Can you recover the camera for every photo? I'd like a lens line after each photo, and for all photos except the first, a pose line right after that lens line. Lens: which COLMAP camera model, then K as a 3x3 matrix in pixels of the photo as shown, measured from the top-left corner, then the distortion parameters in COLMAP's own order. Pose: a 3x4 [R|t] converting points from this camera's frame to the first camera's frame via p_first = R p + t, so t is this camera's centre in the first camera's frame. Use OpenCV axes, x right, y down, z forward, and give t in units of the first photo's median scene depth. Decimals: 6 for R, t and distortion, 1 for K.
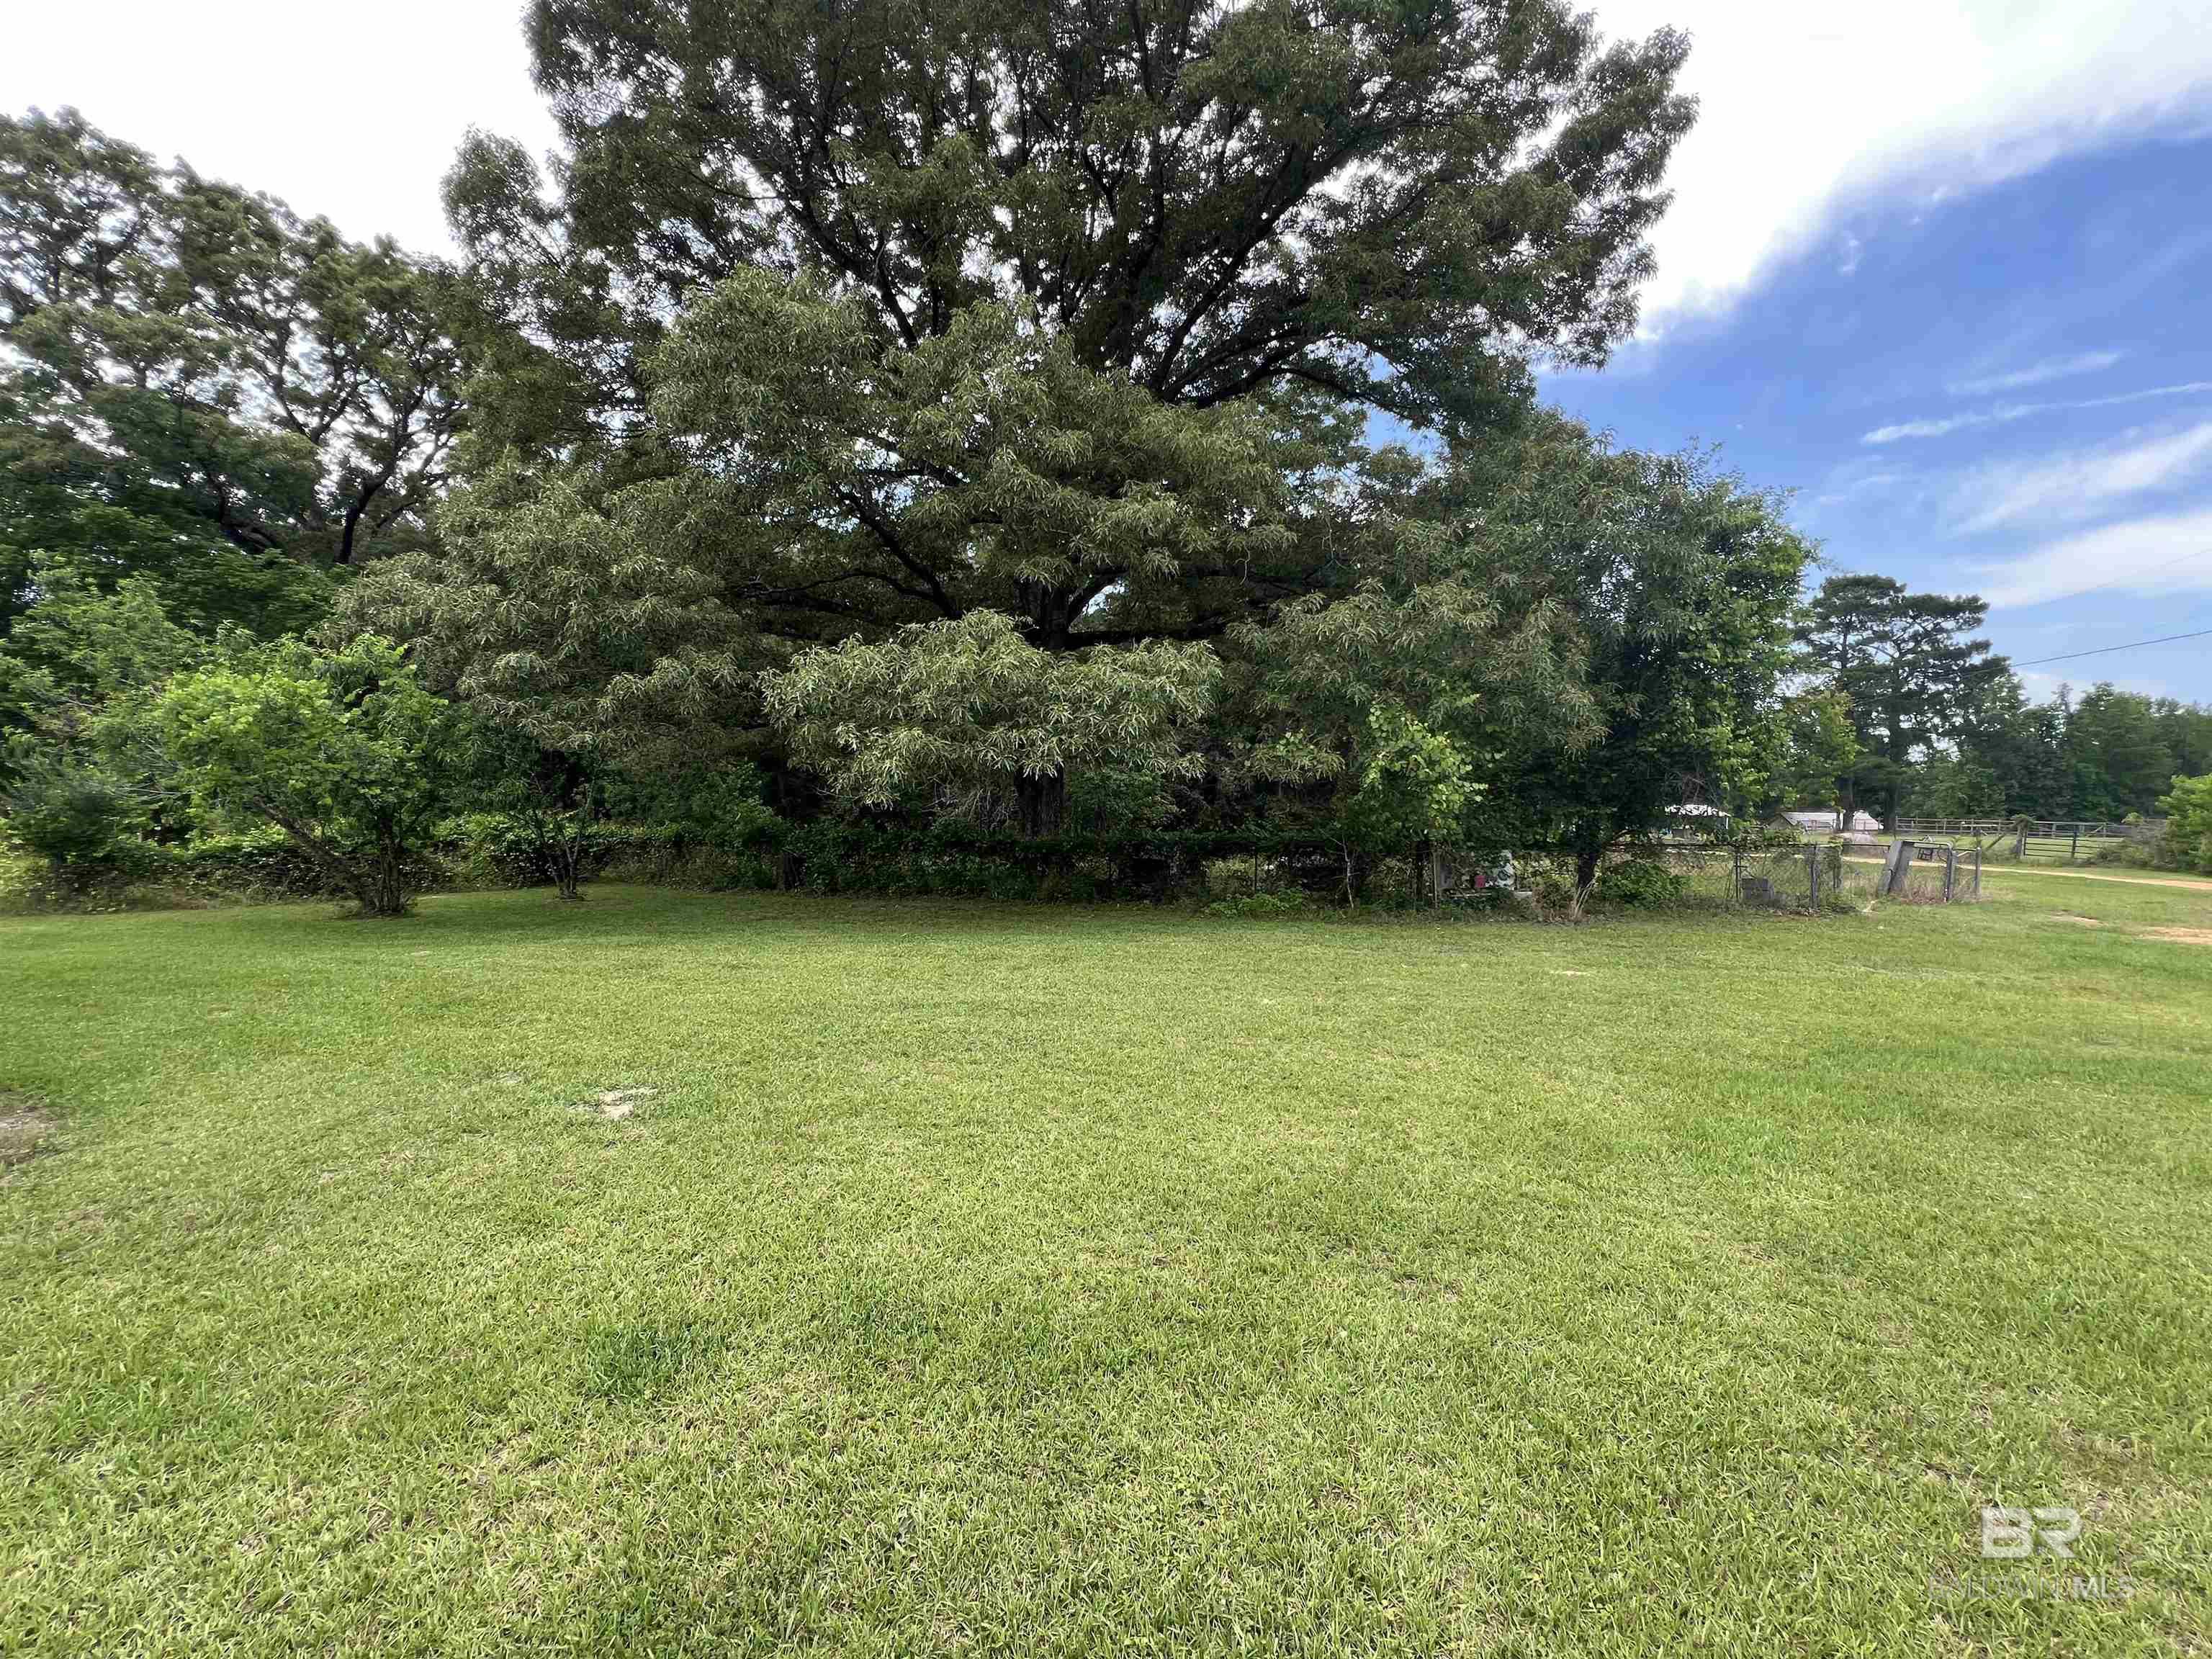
lens RADIAL K [[886.6, 0, 1106.0], [0, 886.6, 829.5], [0, 0, 1]] dist [0.002400, 0.000110]
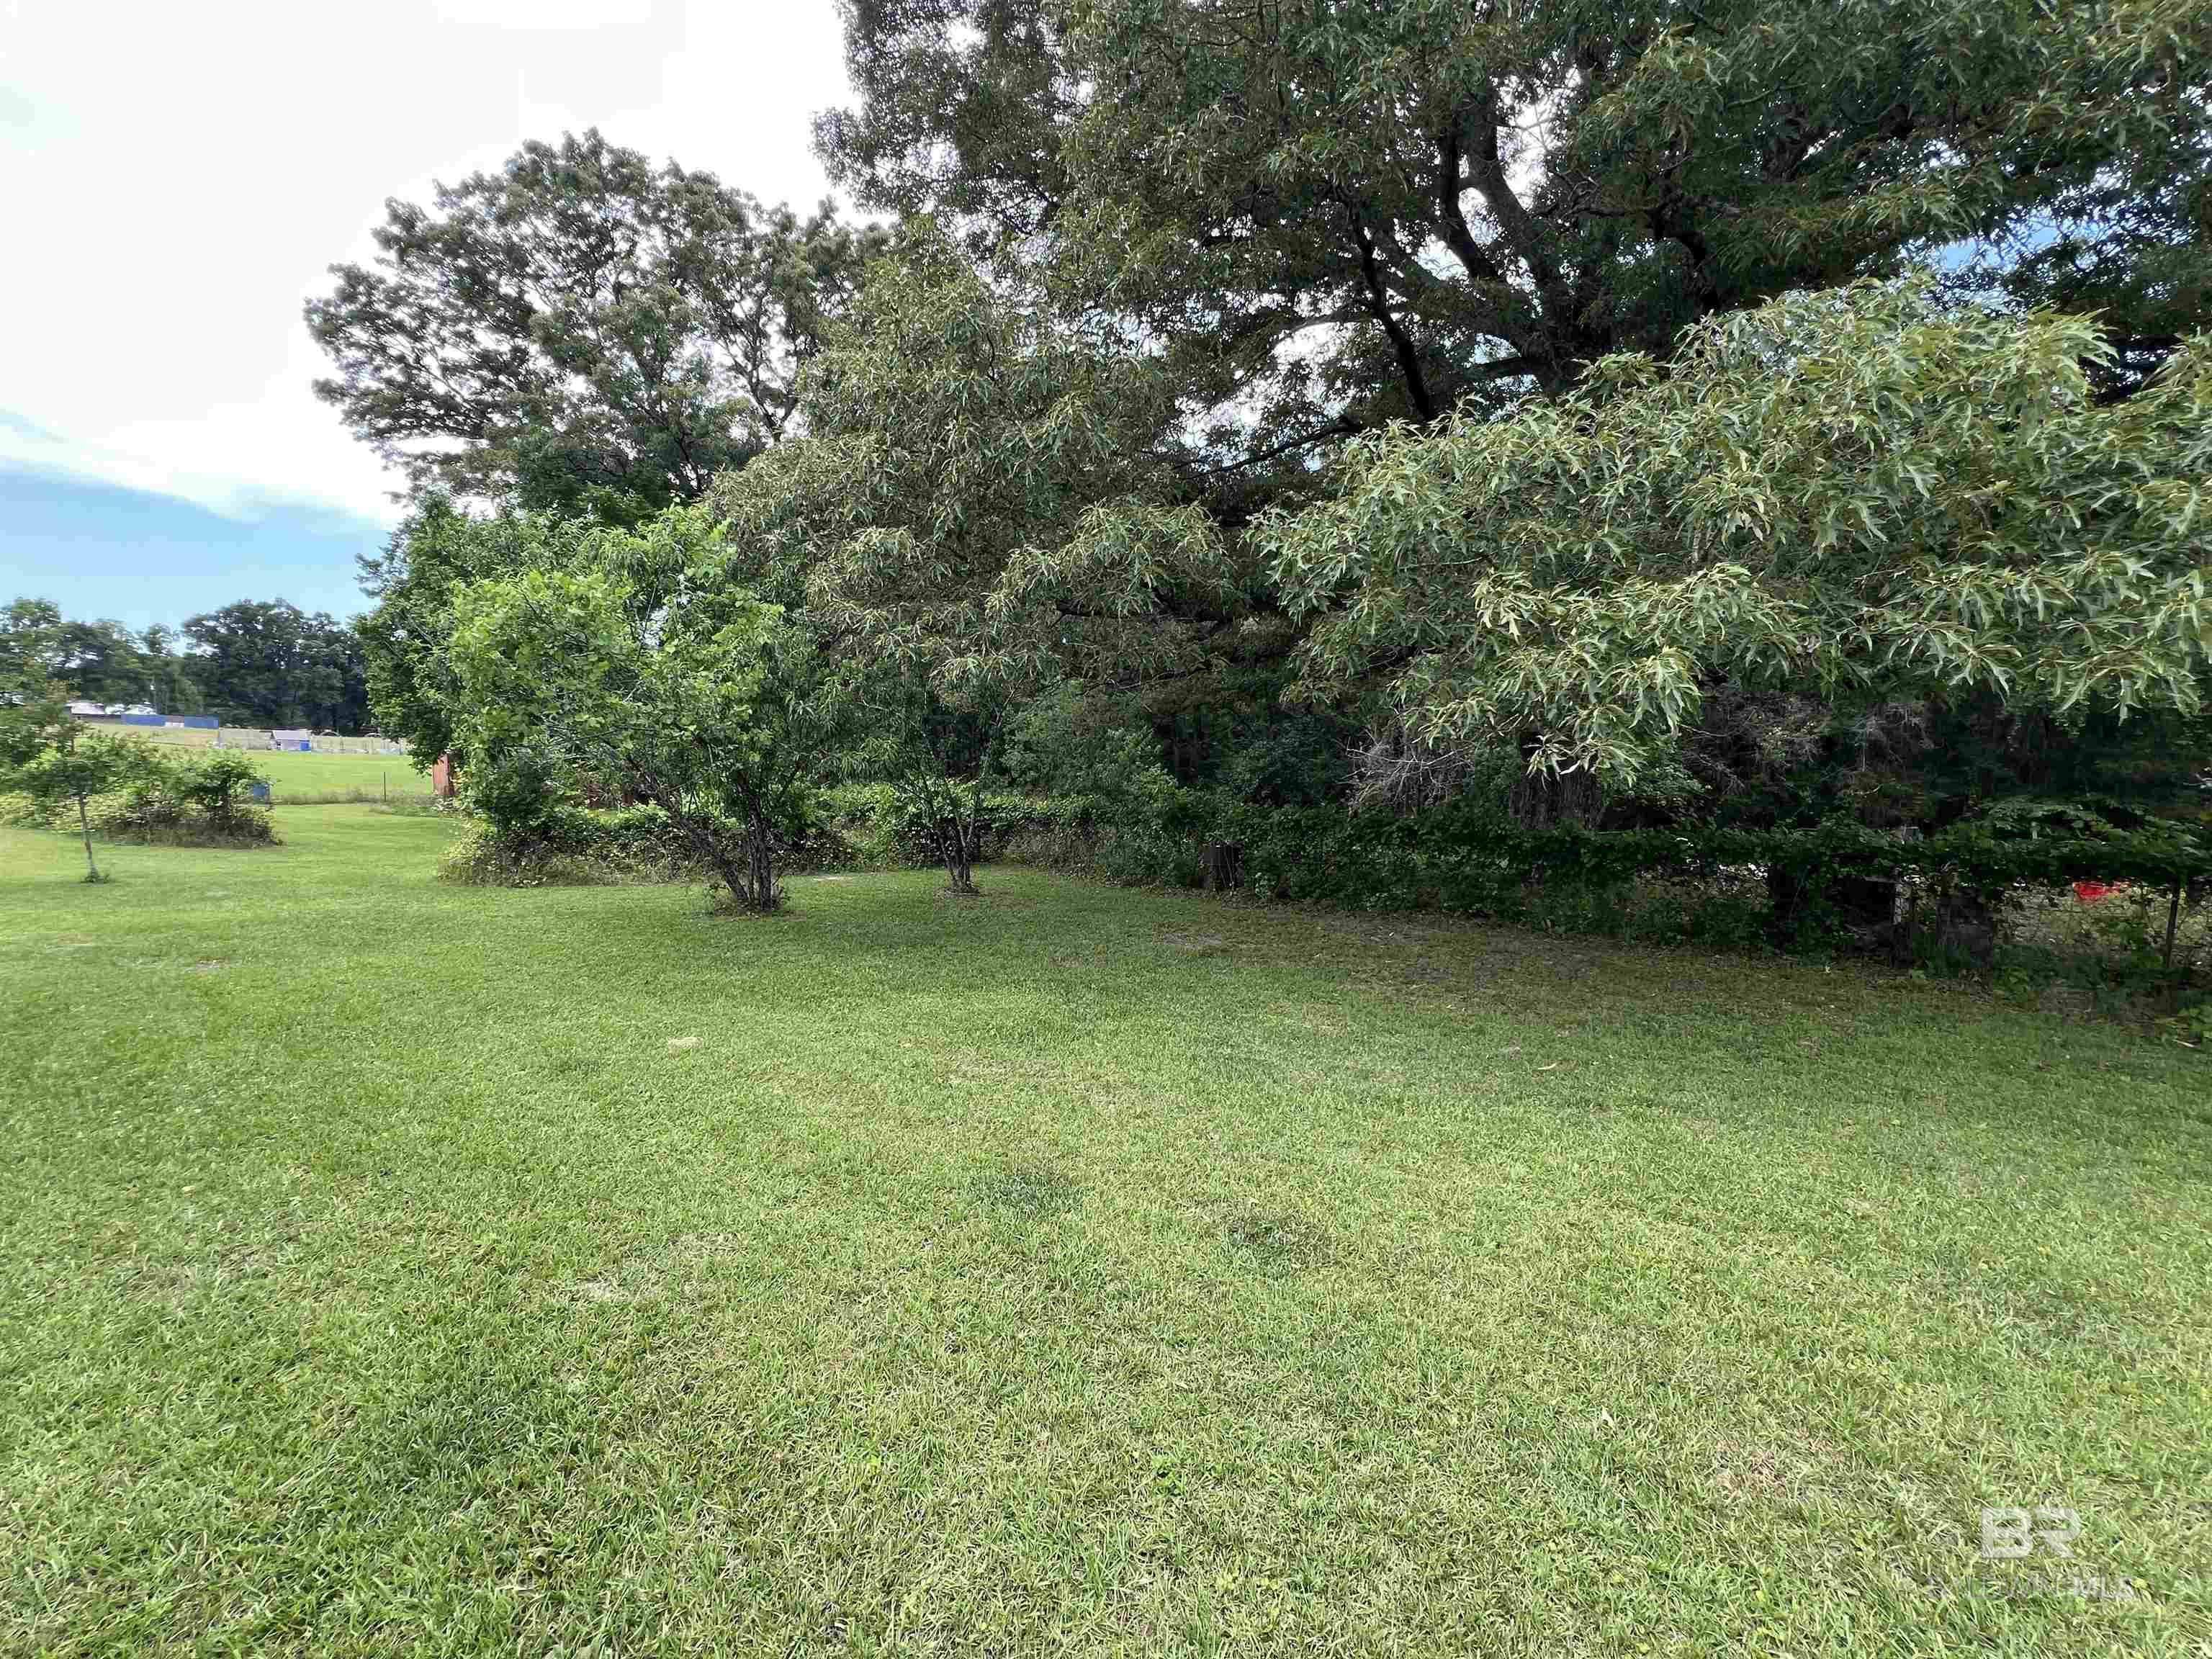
lens RADIAL K [[886.6, 0, 1106.0], [0, 886.6, 829.5], [0, 0, 1]] dist [0.002400, 0.000110]
pose [[0.915974, 0.033007, -0.399877, -0.186650], [-0.019746, 0.999111, 0.037238, -0.010088], [0.400751, -0.026213, 0.915812, 0.352003]]
